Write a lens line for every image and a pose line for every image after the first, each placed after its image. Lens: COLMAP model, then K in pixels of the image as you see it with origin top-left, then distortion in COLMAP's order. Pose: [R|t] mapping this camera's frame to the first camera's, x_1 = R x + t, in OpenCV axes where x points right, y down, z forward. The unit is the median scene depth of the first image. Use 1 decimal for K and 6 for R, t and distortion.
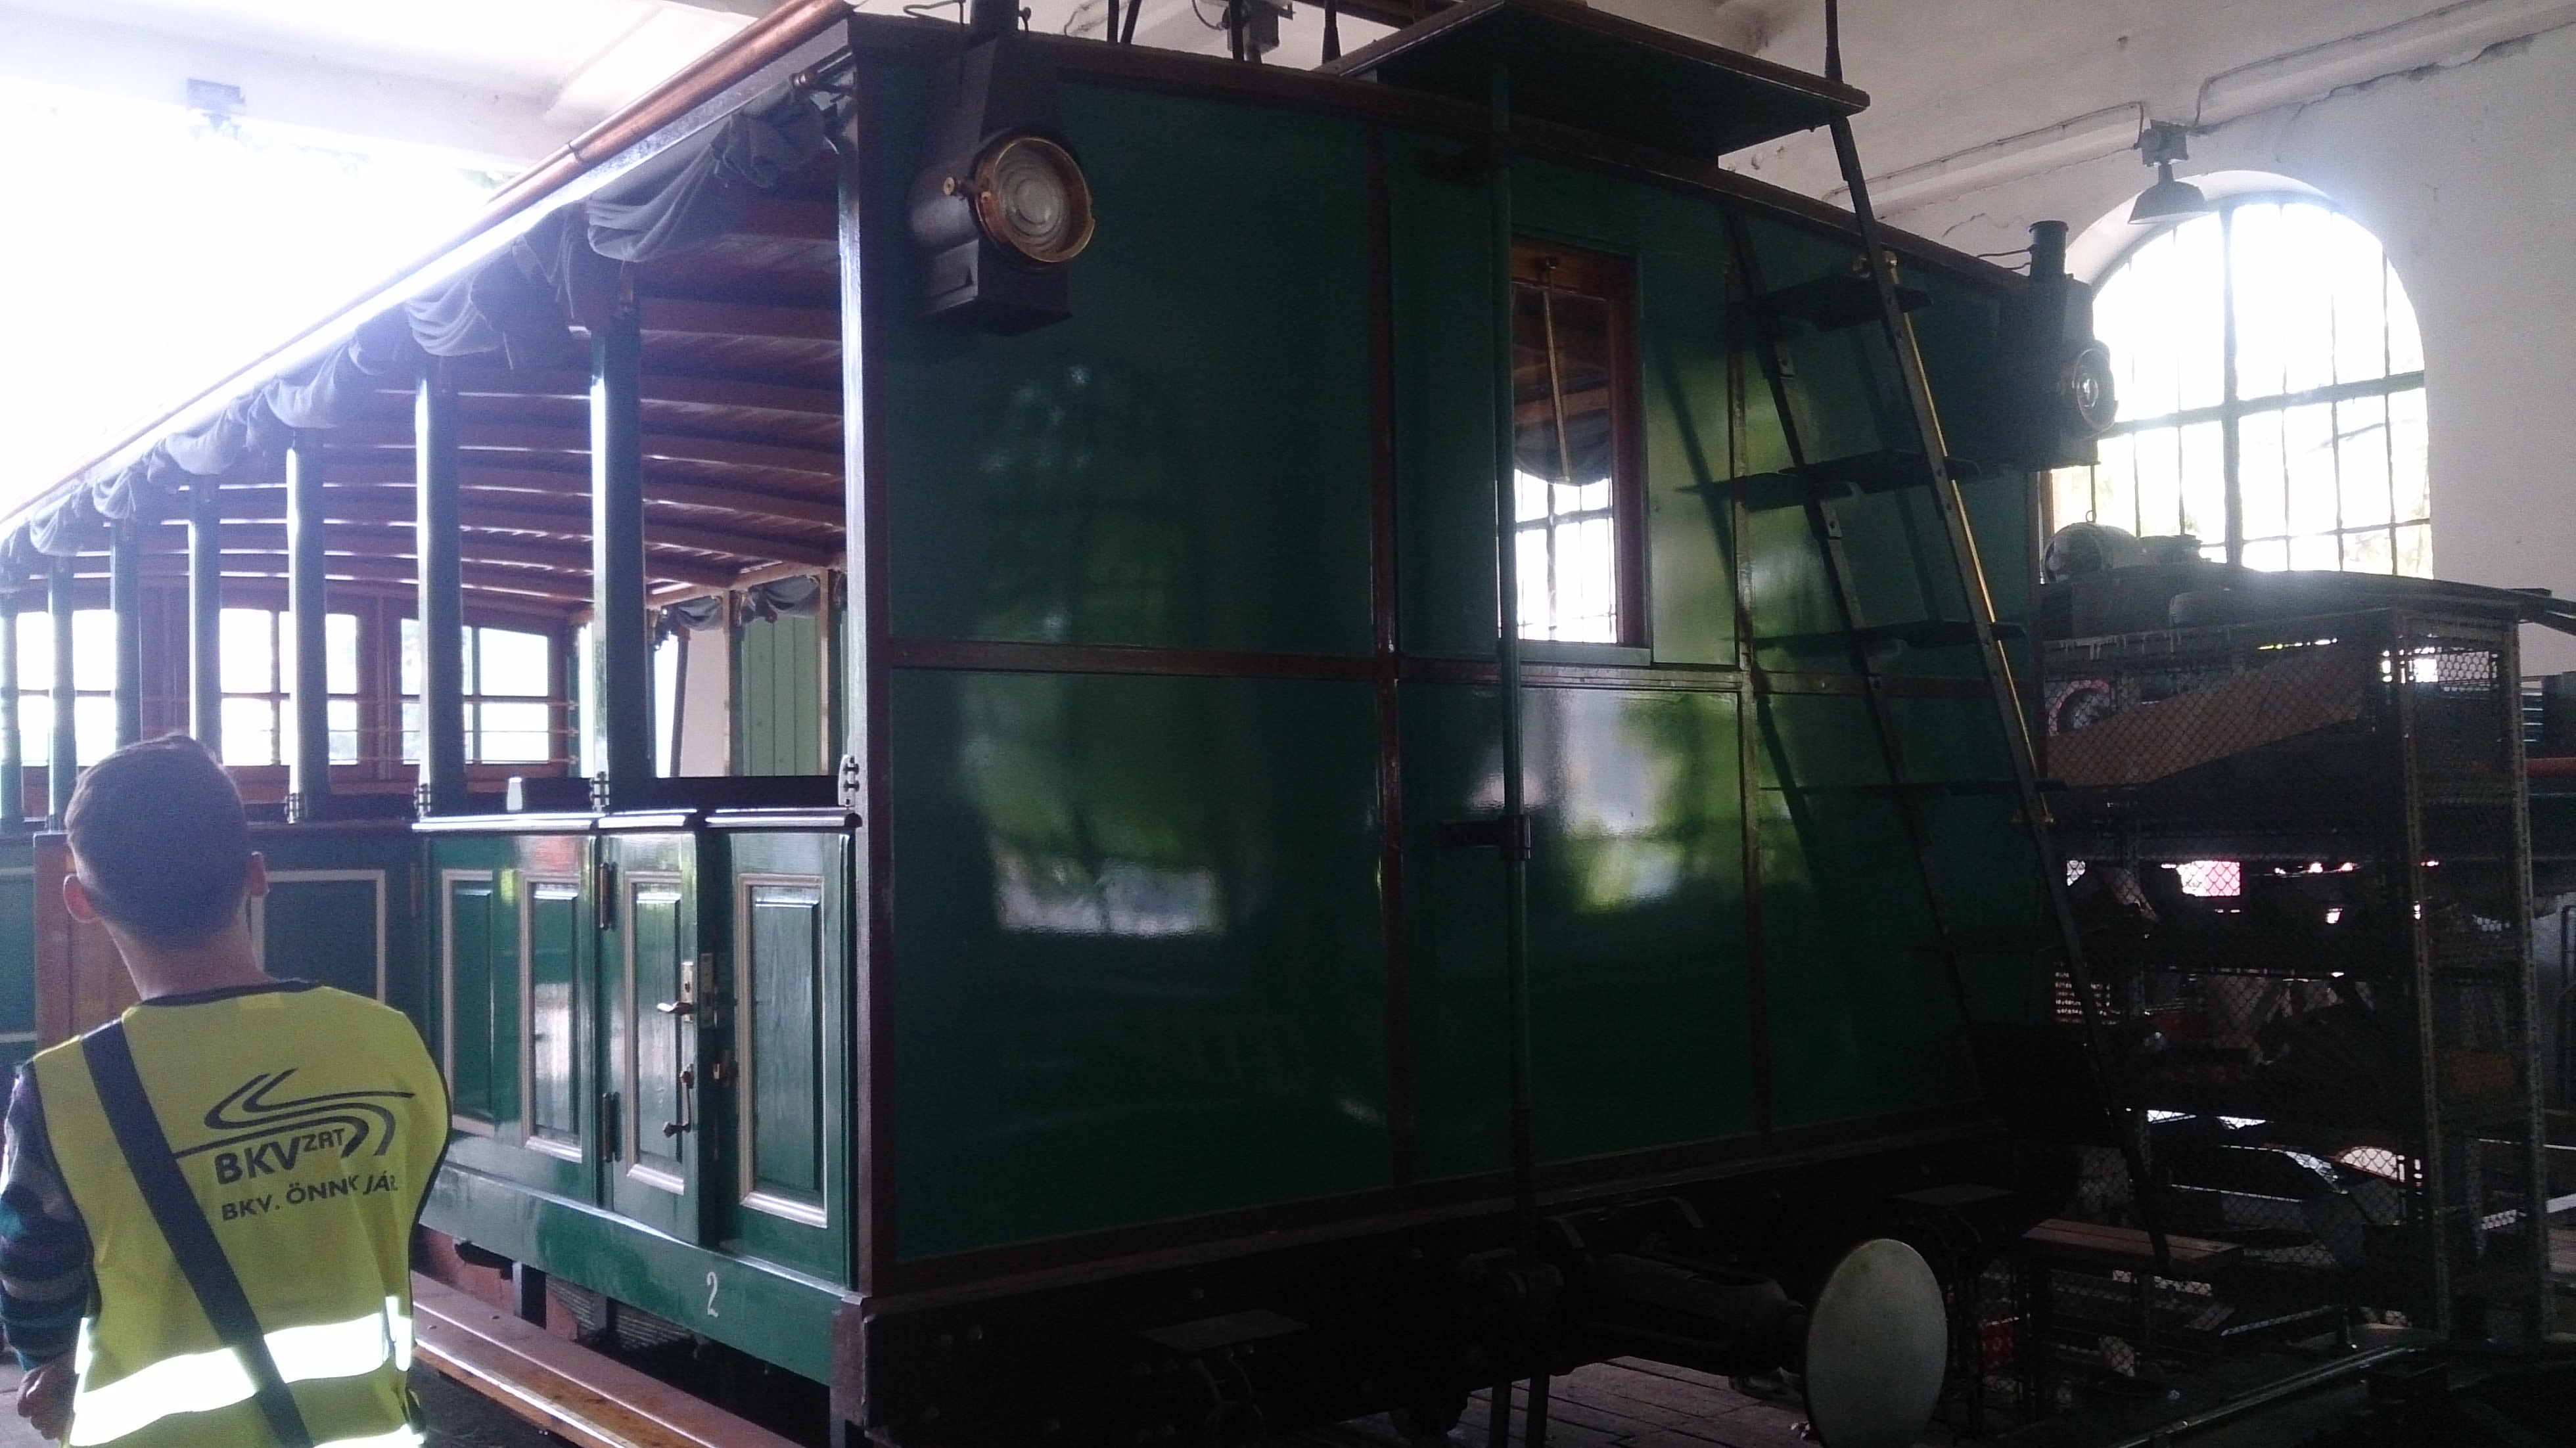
lens RADIAL K [[2242.4, 0, 1293.9], [0, 2242.4, 736.9], [0, 0, 1]] dist [0.080730, -0.107695]
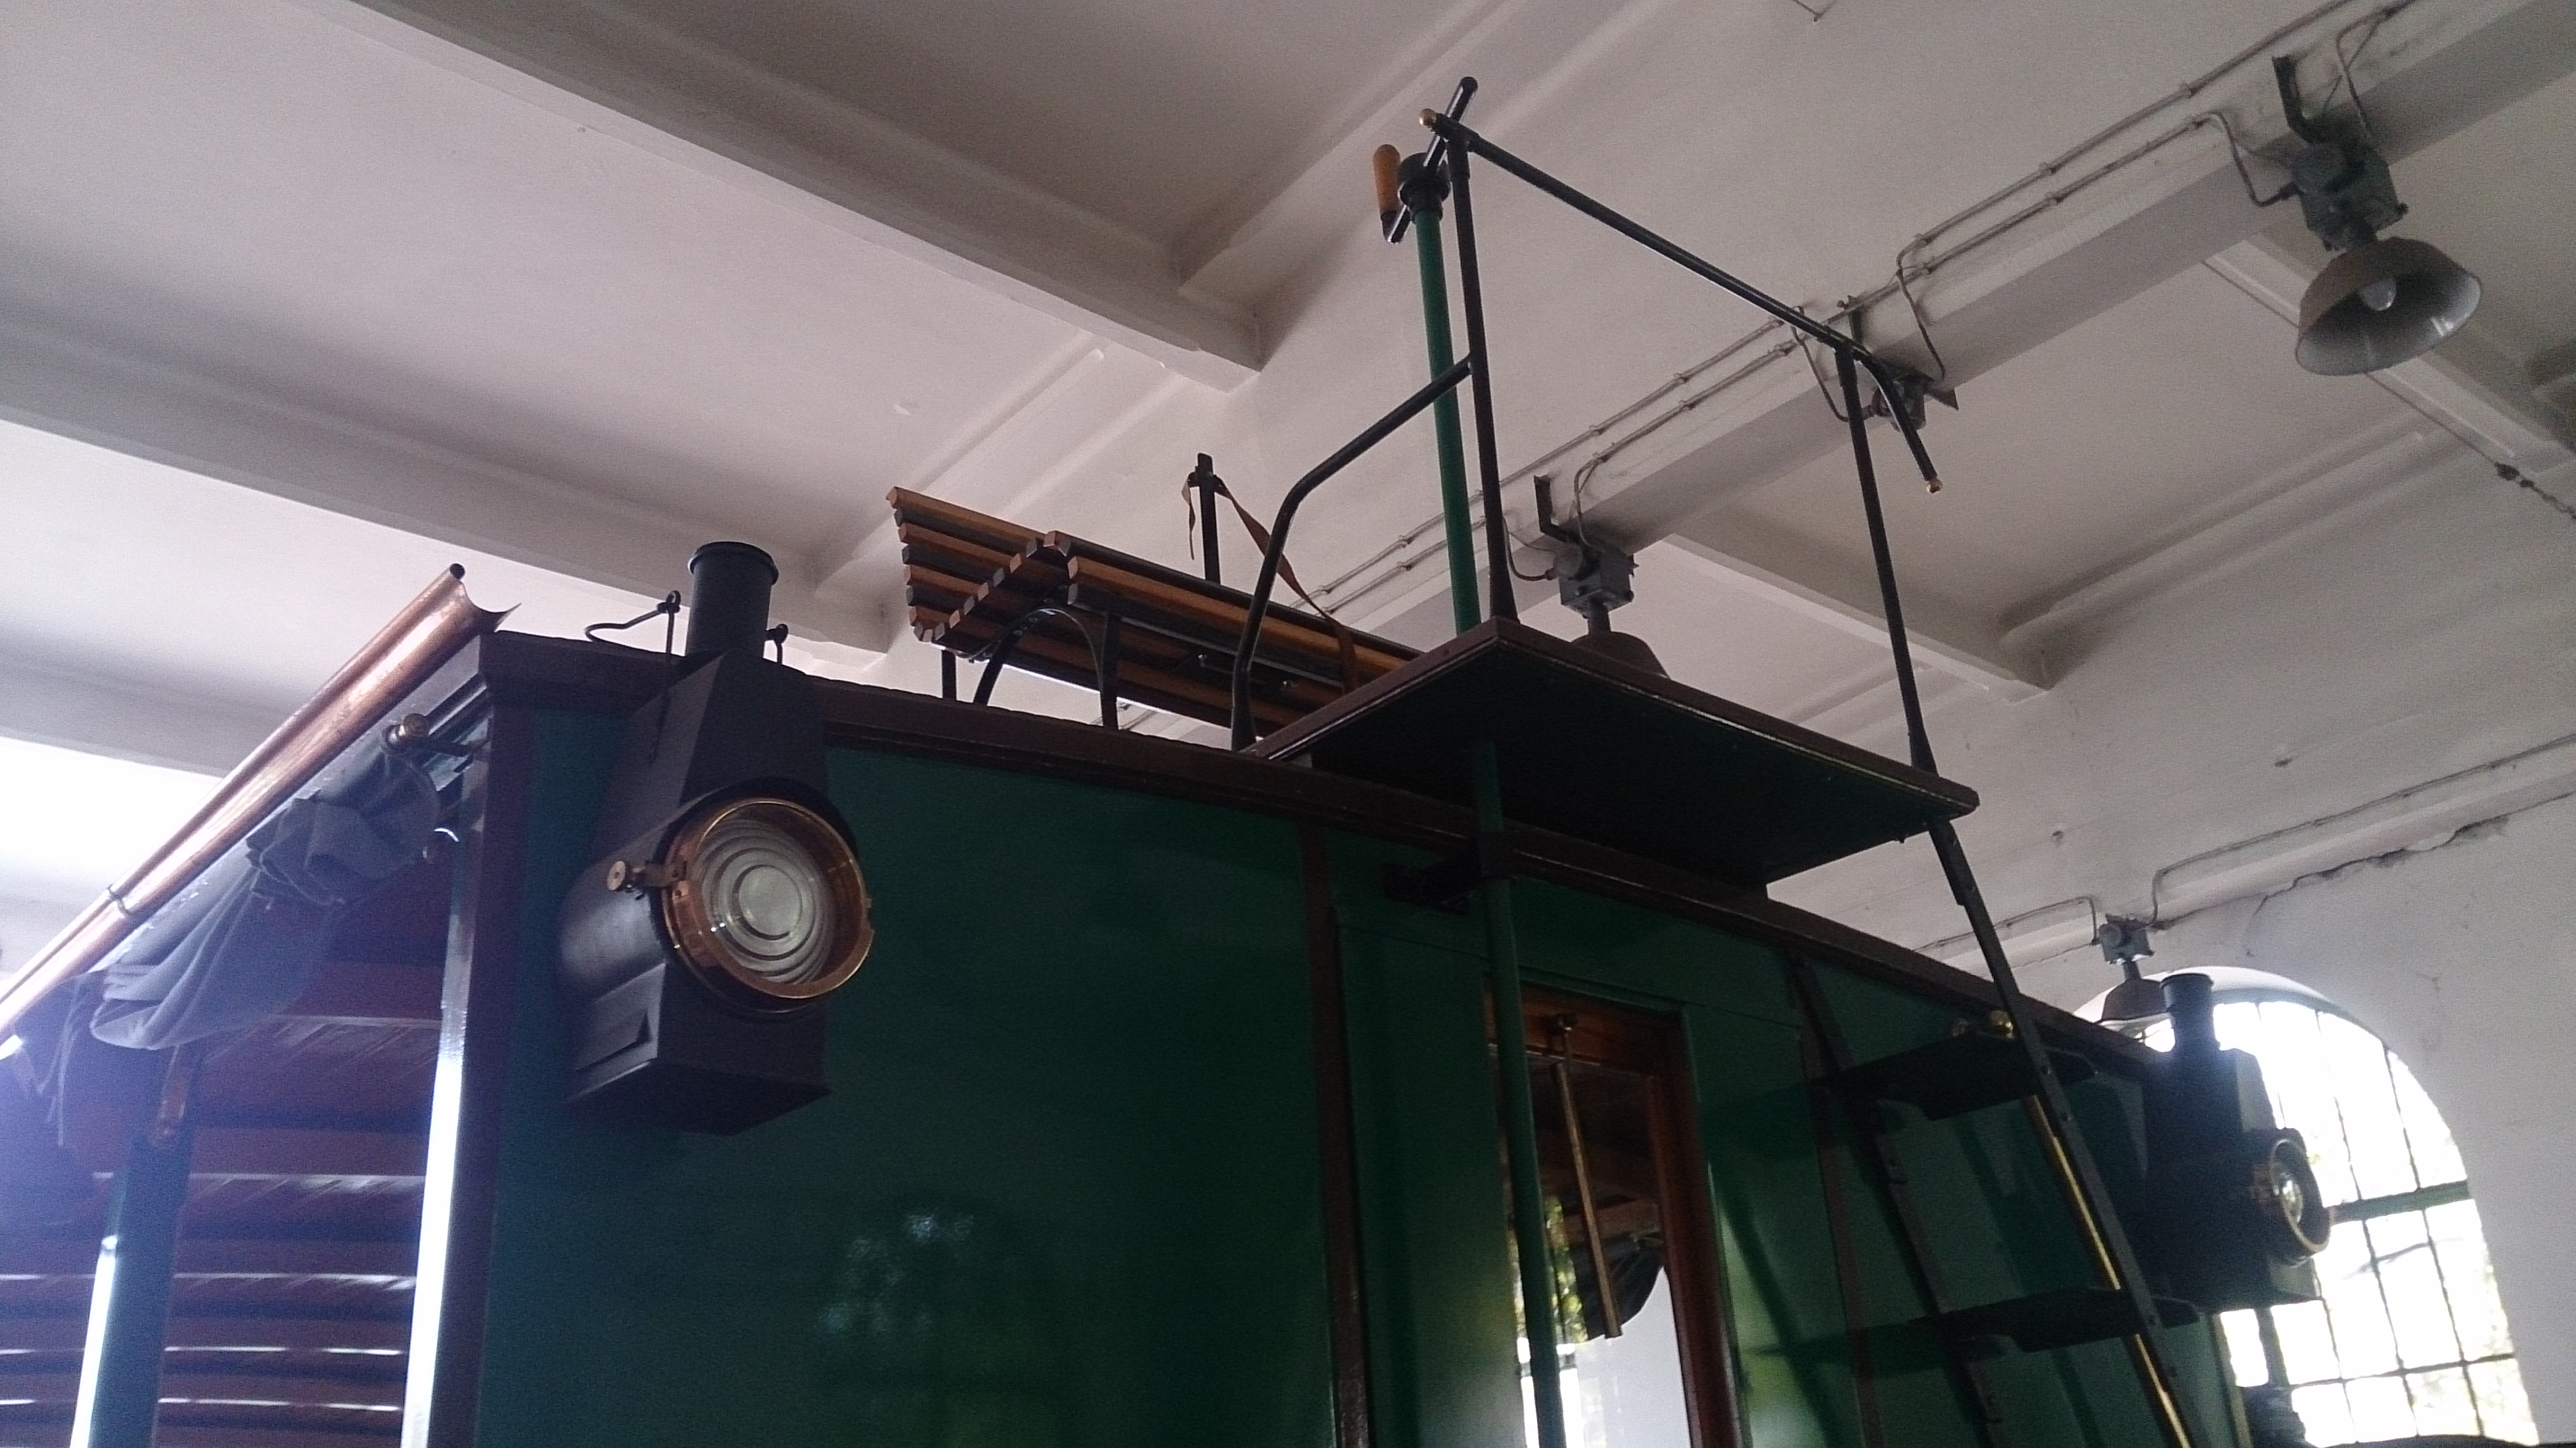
lens RADIAL K [[2242.4, 0, 1293.9], [0, 2242.4, 736.9], [0, 0, 1]] dist [0.080730, -0.107695]
pose [[0.998119, -0.019199, 0.058223, -0.007706], [0.039104, 0.930799, -0.363433, -0.040358], [-0.047216, 0.365026, 0.929799, 0.301820]]
